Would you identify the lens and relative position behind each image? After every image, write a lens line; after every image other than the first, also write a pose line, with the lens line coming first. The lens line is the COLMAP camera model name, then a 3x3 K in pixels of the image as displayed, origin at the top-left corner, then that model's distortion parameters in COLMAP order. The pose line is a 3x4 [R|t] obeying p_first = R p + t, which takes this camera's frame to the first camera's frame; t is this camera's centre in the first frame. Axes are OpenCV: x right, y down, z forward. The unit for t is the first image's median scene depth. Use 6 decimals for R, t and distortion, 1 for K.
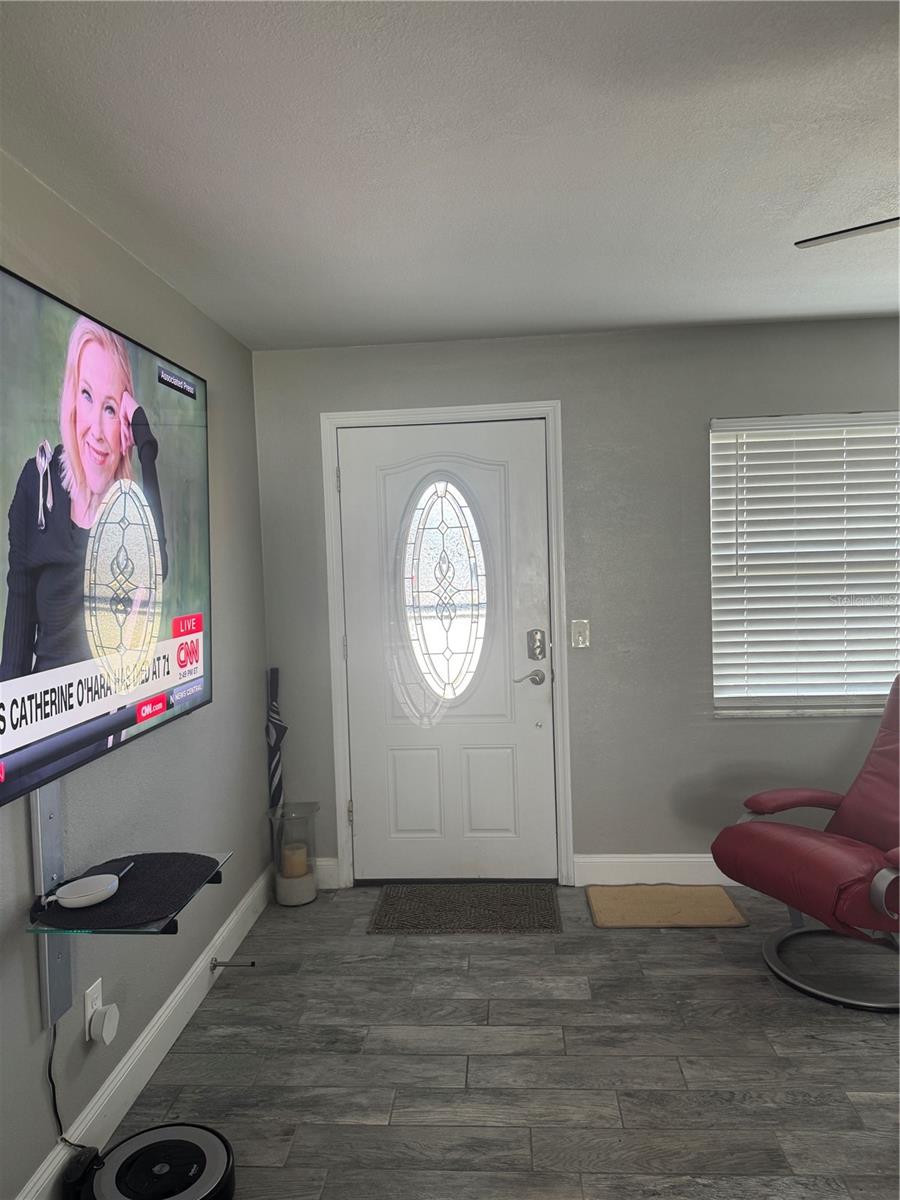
lens RADIAL K [[848.8, 0, 448.5], [0, 848.8, 585.7], [0, 0, 1]] dist [0.054246, -0.066783]
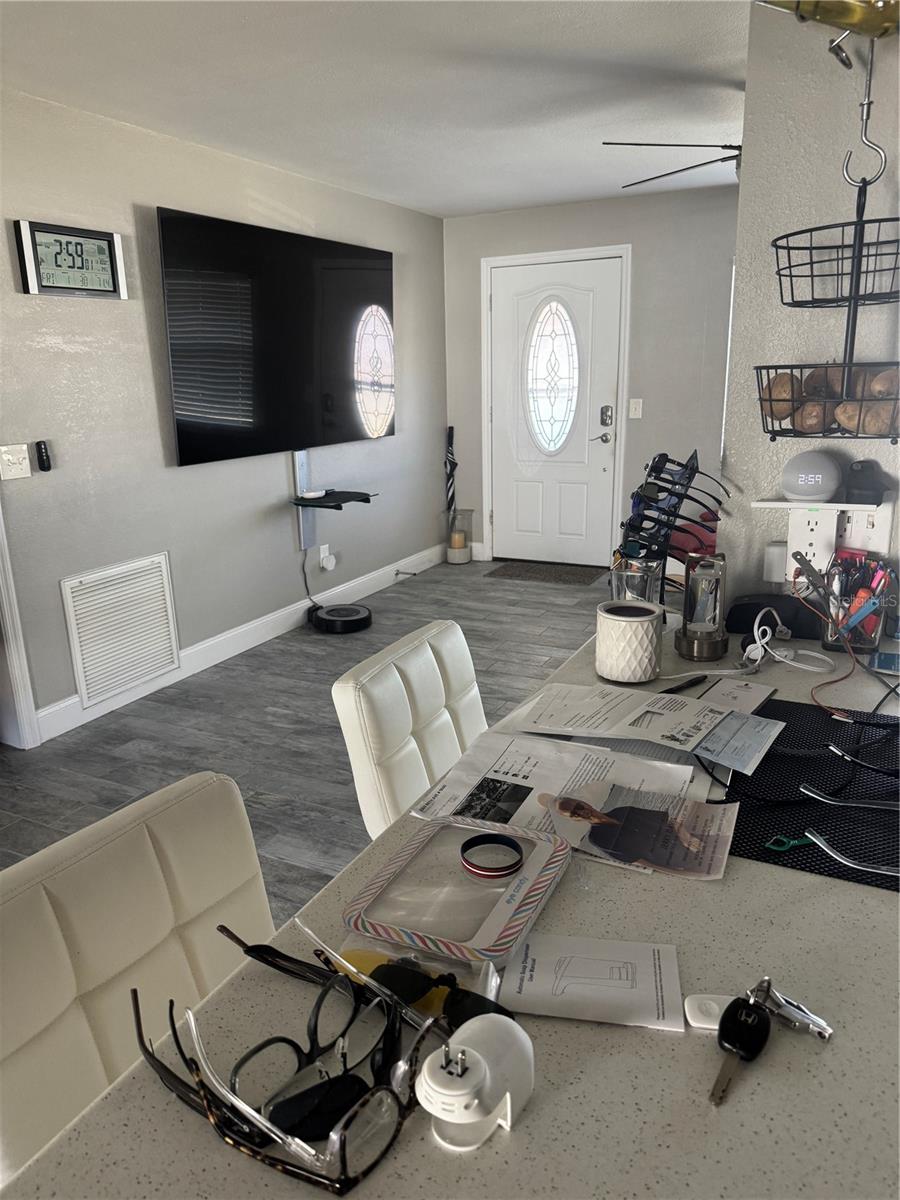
lens RADIAL K [[816.7, 0, 442.3], [0, 816.7, 600.3], [0, 0, 1]] dist [0.161120, -0.320572]
pose [[0.919196, 0.117399, -0.375895, 0.440928], [-0.023883, 0.969391, 0.244356, 0.035142], [0.393076, -0.215634, 0.893864, -0.536643]]
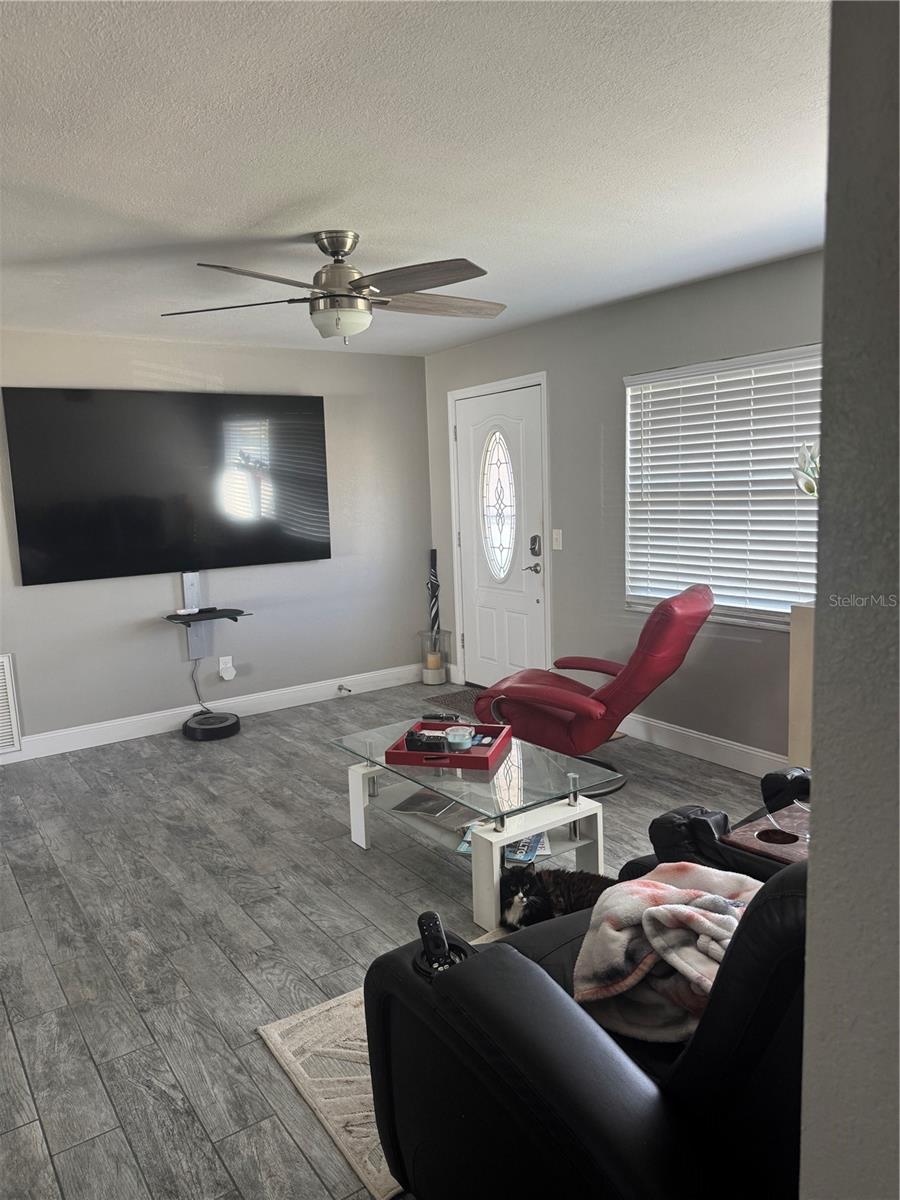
lens RADIAL K [[816.7, 0, 442.3], [0, 816.7, 600.3], [0, 0, 1]] dist [0.161120, -0.320572]
pose [[0.629066, 0.119183, -0.768161, 1.113085], [-0.015615, 0.989915, 0.140802, -0.033672], [0.777195, -0.076579, 0.624582, -0.009674]]
